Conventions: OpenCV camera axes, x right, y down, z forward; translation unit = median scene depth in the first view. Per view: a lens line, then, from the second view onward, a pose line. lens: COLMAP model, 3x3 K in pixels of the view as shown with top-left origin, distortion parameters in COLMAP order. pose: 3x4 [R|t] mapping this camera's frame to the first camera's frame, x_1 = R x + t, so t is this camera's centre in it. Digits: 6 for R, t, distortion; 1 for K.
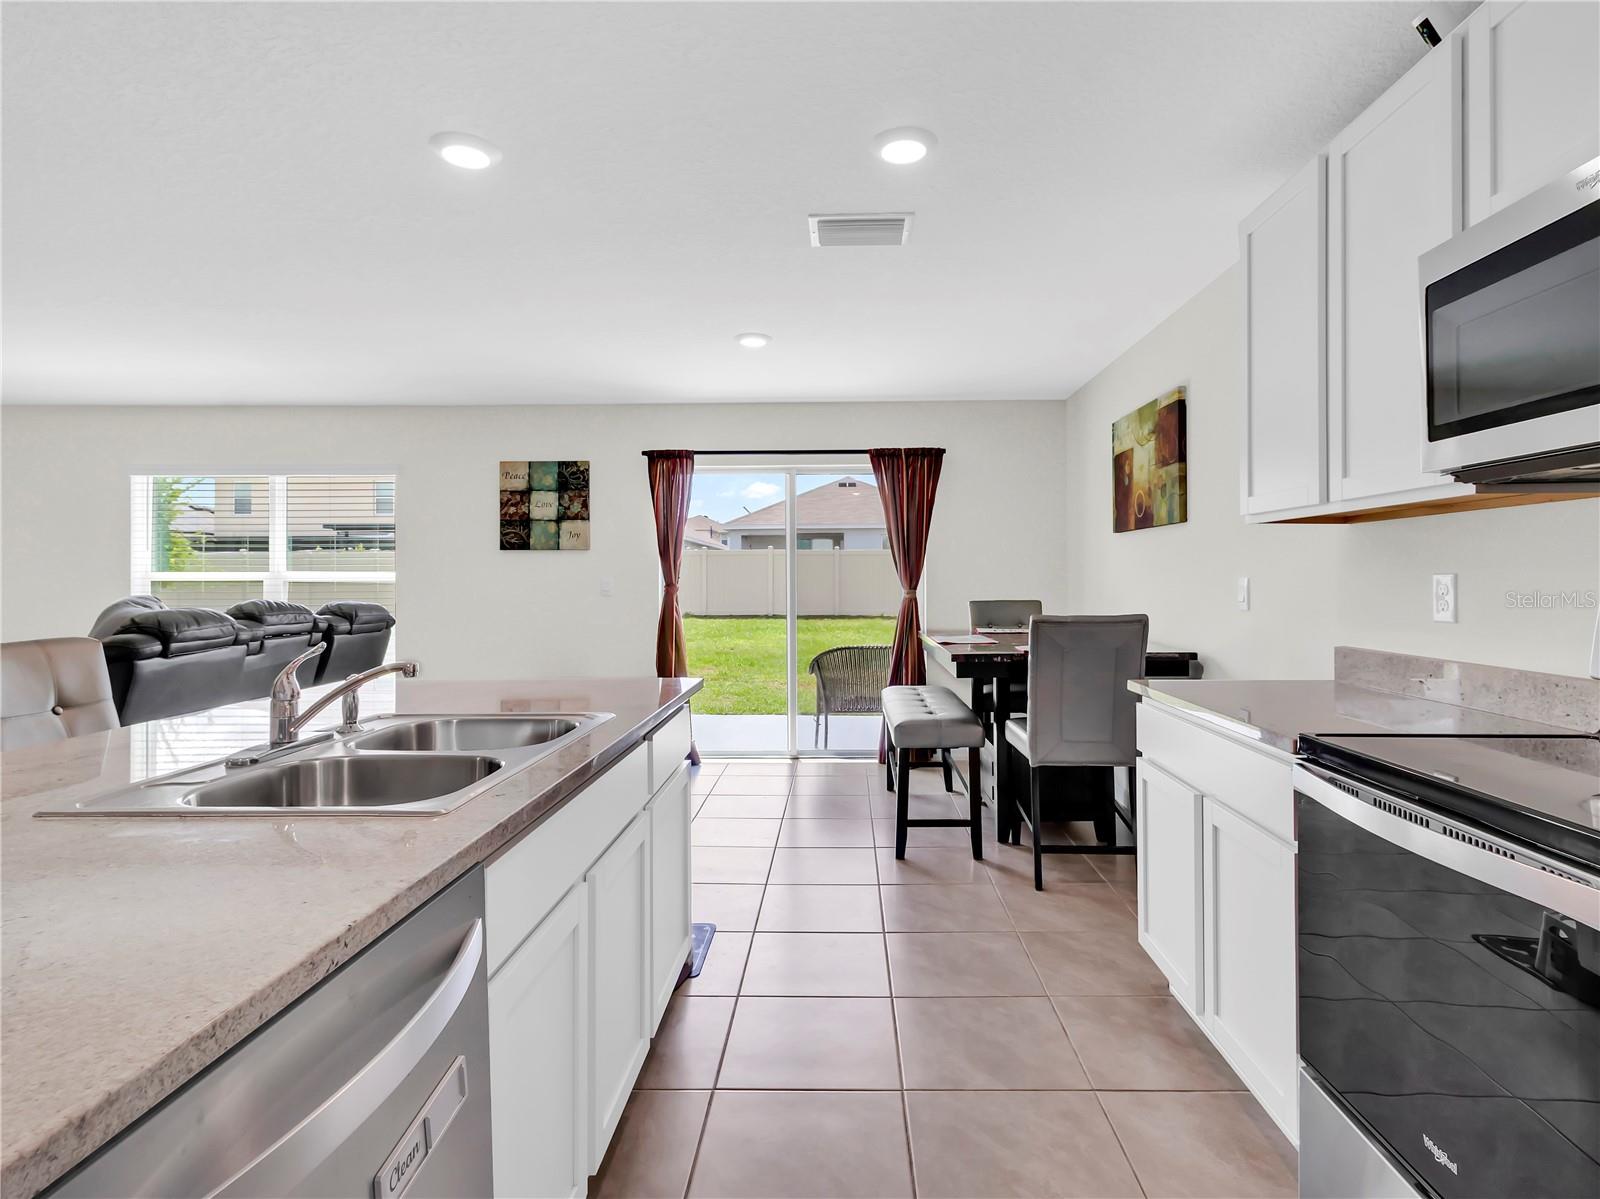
lens RADIAL K [[840.1, 0, 832.7], [0, 840.1, 574.5], [0, 0, 1]] dist [0.003442, 0.002485]
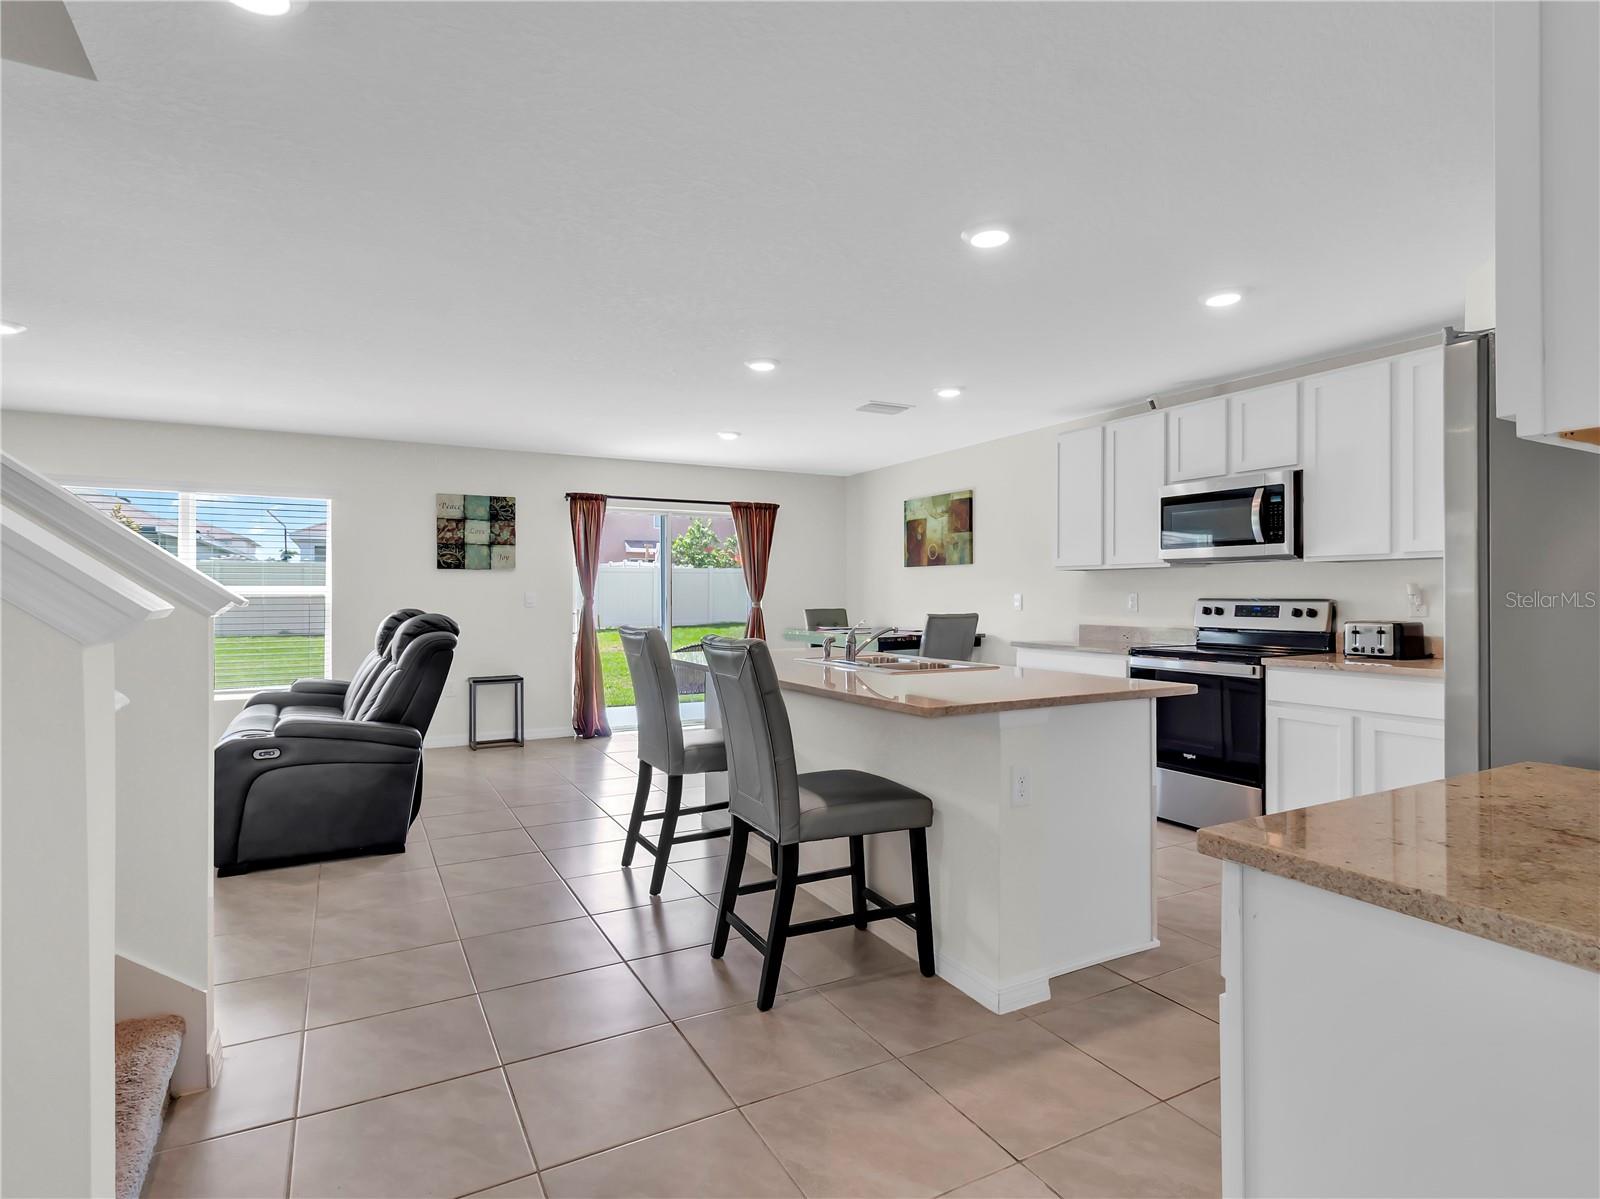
lens RADIAL K [[840.1, 0, 806.8], [0, 840.1, 594.6], [0, 0, 1]] dist [0.003442, 0.002485]
pose [[0.870398, 0.003474, 0.492337, -0.535683], [-0.005716, 0.999979, 0.003050, 0.000667], [-0.492316, -0.005469, 0.870399, -0.284128]]
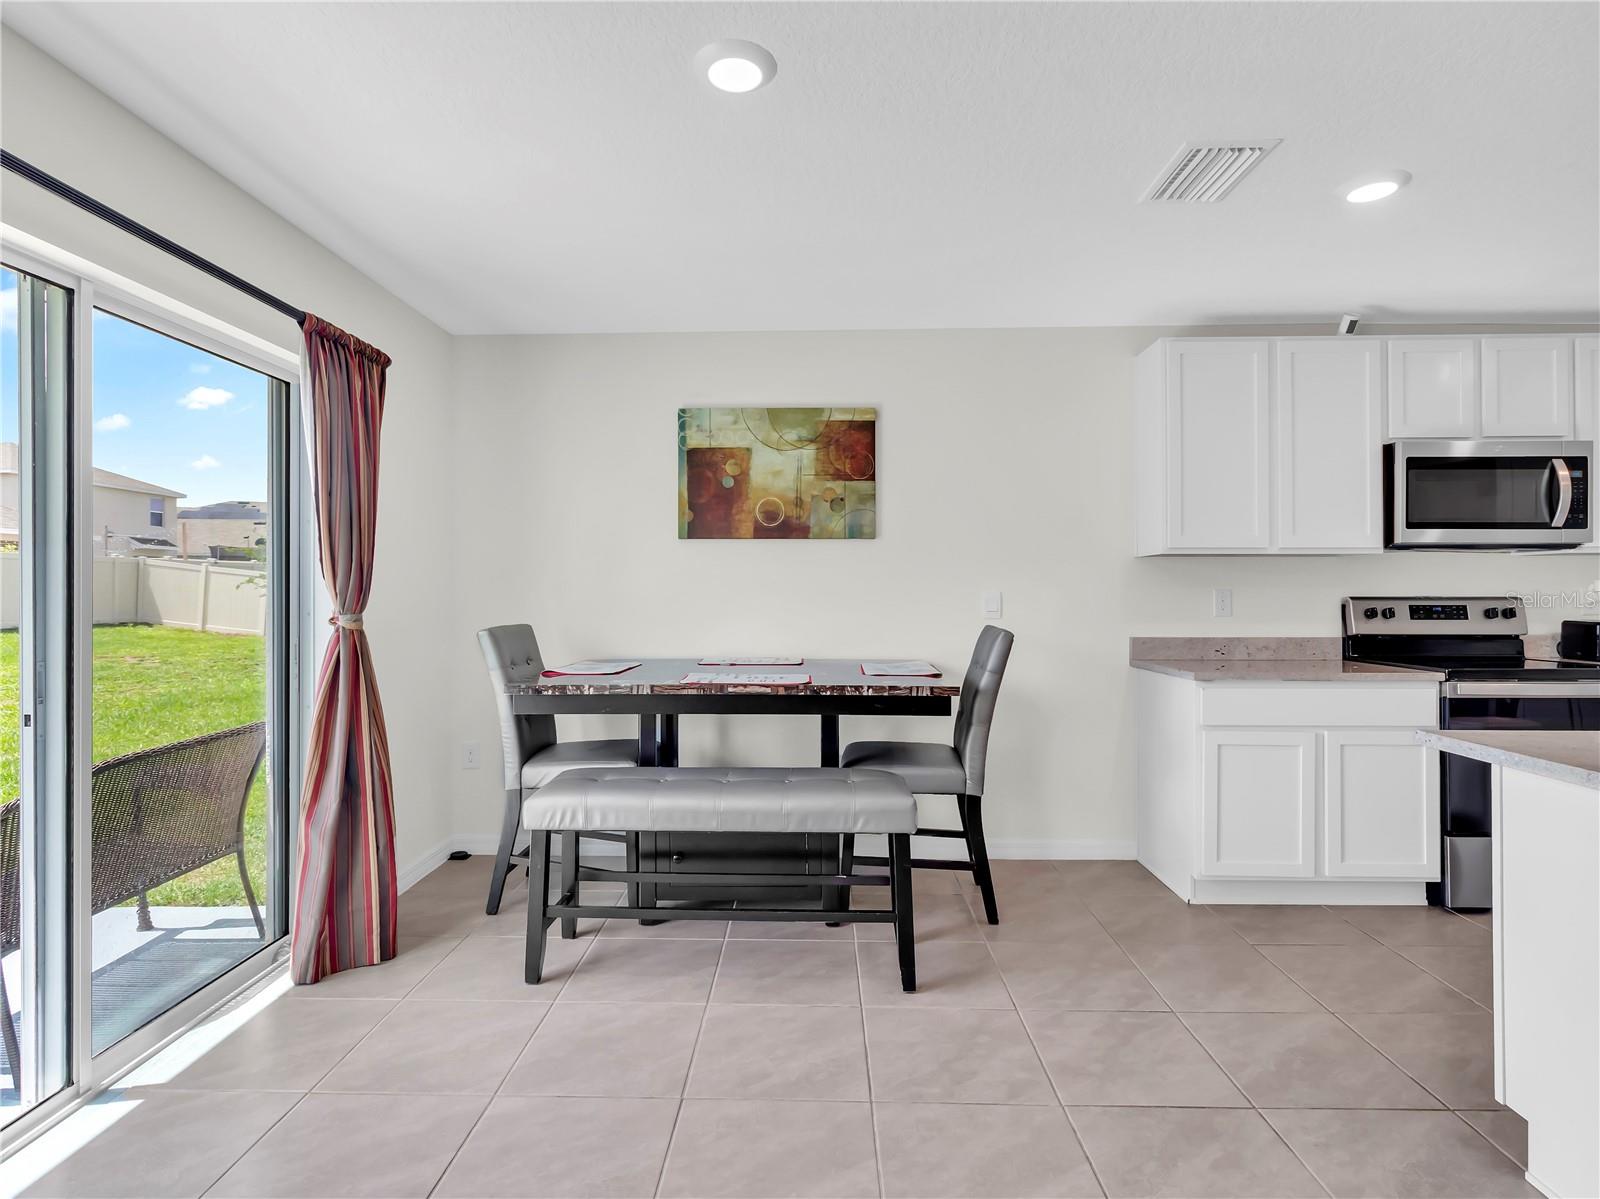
lens RADIAL K [[840.1, 0, 799.2], [0, 840.1, 580.9], [0, 0, 1]] dist [0.003442, 0.002485]
pose [[0.004445, 0.018026, 0.999828, -0.416878], [-0.004331, 0.999828, -0.018007, 0.006240], [-0.999981, -0.004250, 0.004522, 0.726667]]
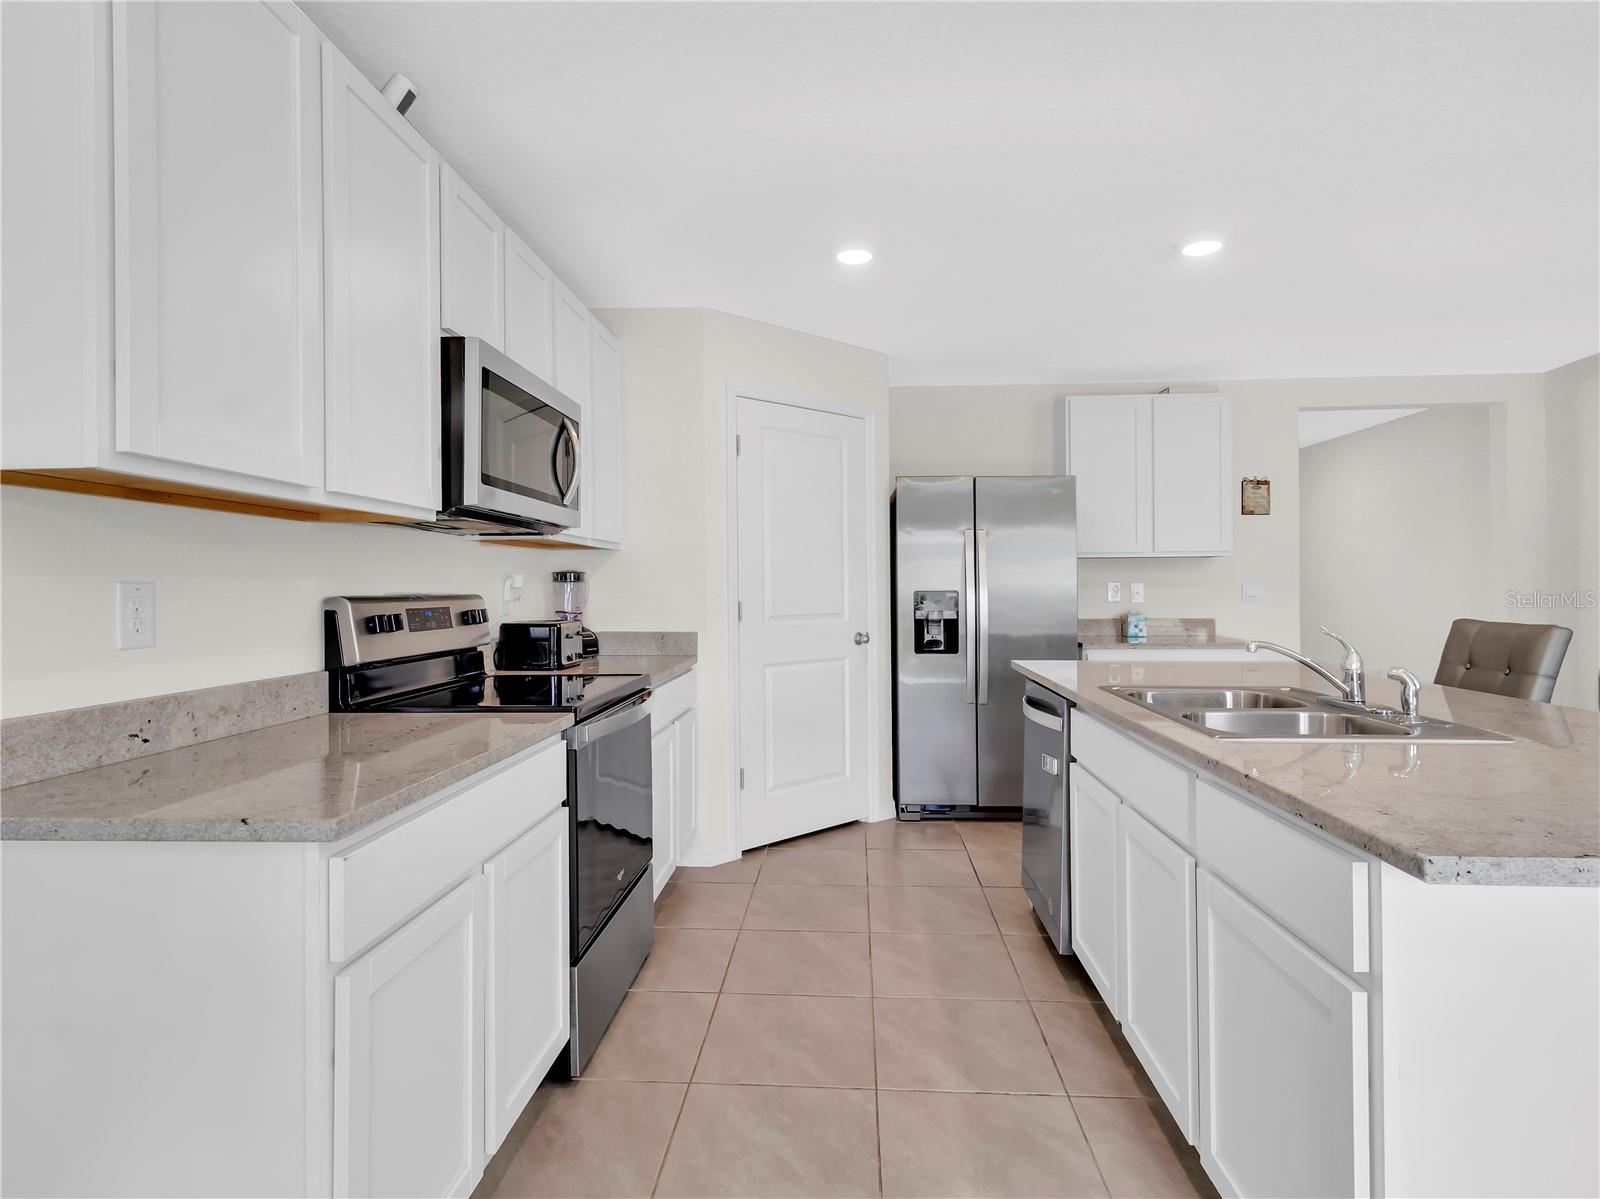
lens RADIAL K [[840.1, 0, 809.6], [0, 840.1, 588.7], [0, 0, 1]] dist [0.003442, 0.002485]
pose [[-0.999106, 0.010308, 0.041009, 0.040856], [0.010138, 0.999939, -0.004337, 0.005171], [-0.041051, -0.003918, -0.999149, 0.652759]]
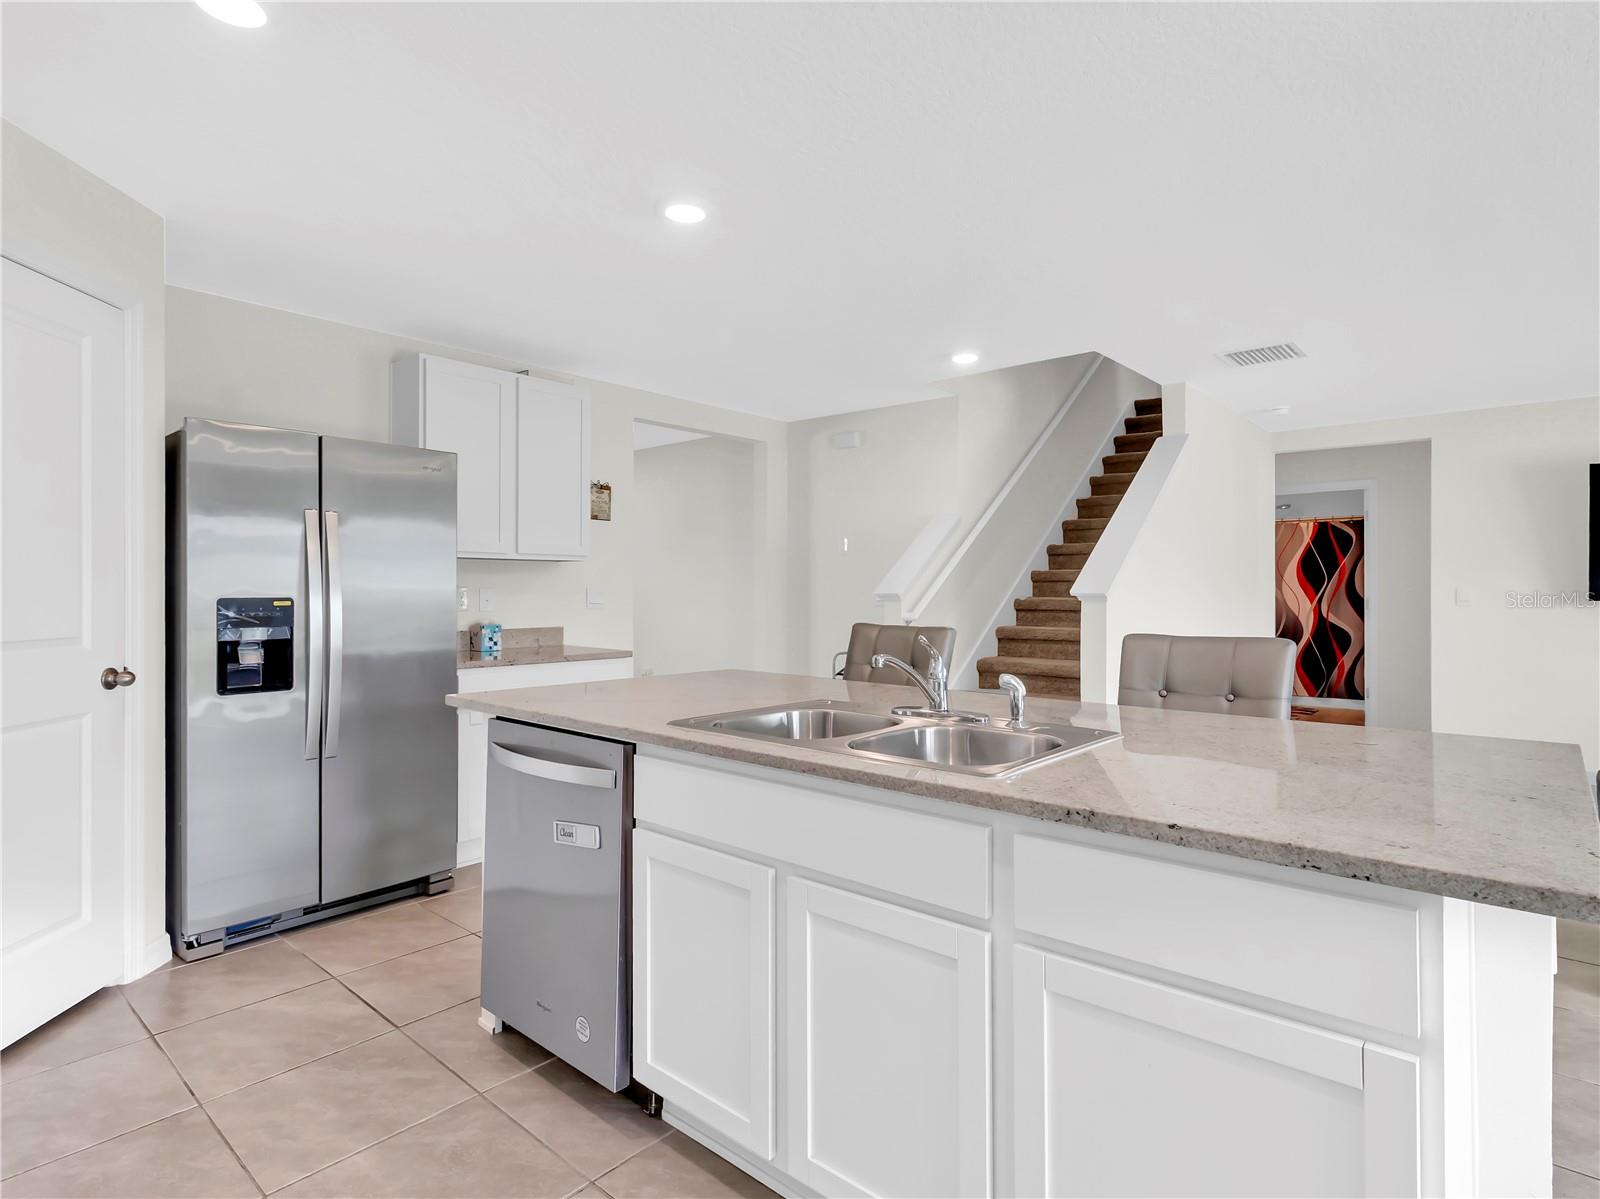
lens RADIAL K [[840.1, 0, 806.7], [0, 840.1, 590.3], [0, 0, 1]] dist [0.003442, 0.002485]
pose [[-0.642812, 0.002824, -0.766019, 0.134310], [0.006303, 0.999979, -0.001603, 0.003331], [0.765998, -0.005859, -0.642816, 0.464539]]
